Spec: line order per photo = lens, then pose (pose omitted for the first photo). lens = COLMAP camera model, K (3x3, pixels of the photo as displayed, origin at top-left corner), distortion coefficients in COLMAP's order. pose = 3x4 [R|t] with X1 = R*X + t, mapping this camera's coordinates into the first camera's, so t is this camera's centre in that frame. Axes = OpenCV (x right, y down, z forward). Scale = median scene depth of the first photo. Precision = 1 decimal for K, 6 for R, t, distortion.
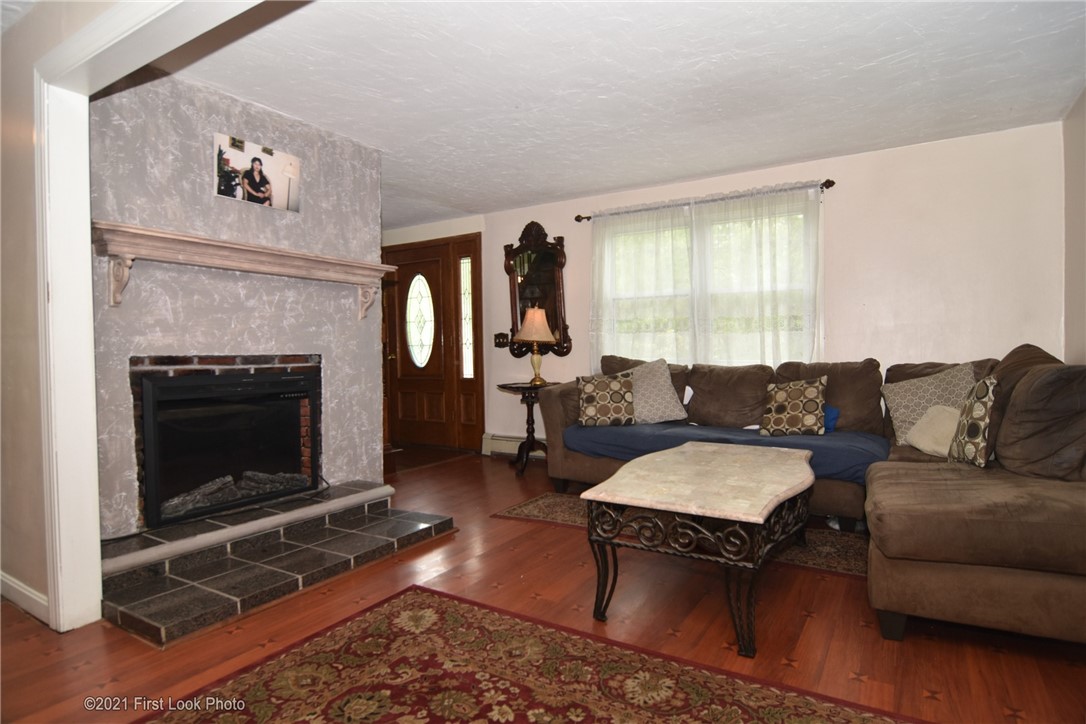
lens RADIAL K [[535.1, 0, 553.3], [0, 535.1, 377.8], [0, 0, 1]] dist [-0.016028, -0.003224]
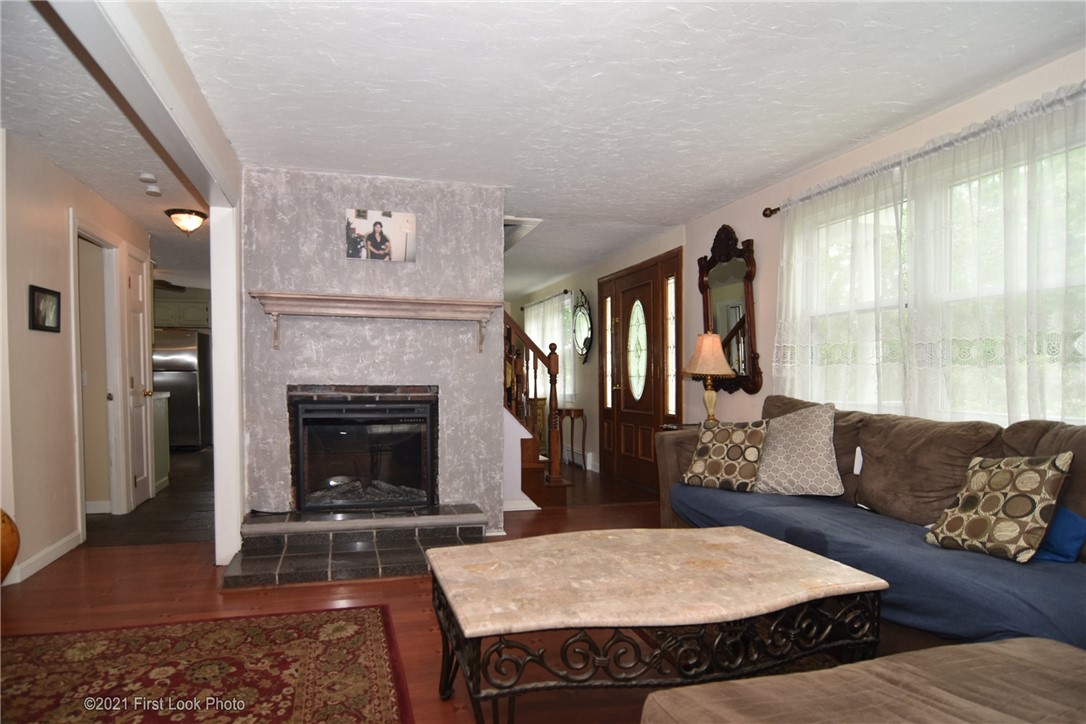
lens RADIAL K [[565.2, 0, 506.4], [0, 565.2, 412.8], [0, 0, 1]] dist [-0.018310, -0.003681]
pose [[0.723371, 0.057643, -0.688049, 0.511070], [-0.048425, 0.998291, 0.032723, -0.034688], [0.688759, 0.009648, 0.724926, 0.256052]]
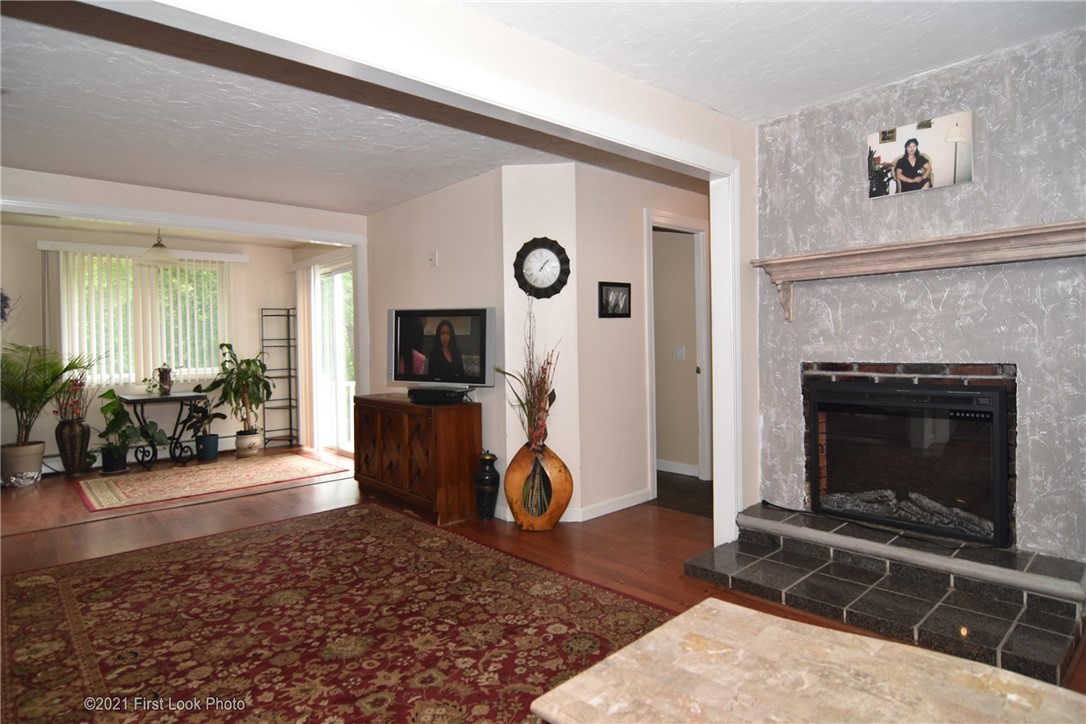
lens RADIAL K [[618.5, 0, 548.9], [0, 618.5, 376.1], [0, 0, 1]] dist [-0.013922, -0.003203]
pose [[-0.251679, 0.062361, -0.965800, 0.546191], [-0.022828, 0.997262, 0.070341, -0.075446], [0.967542, 0.039751, -0.249566, 0.633726]]
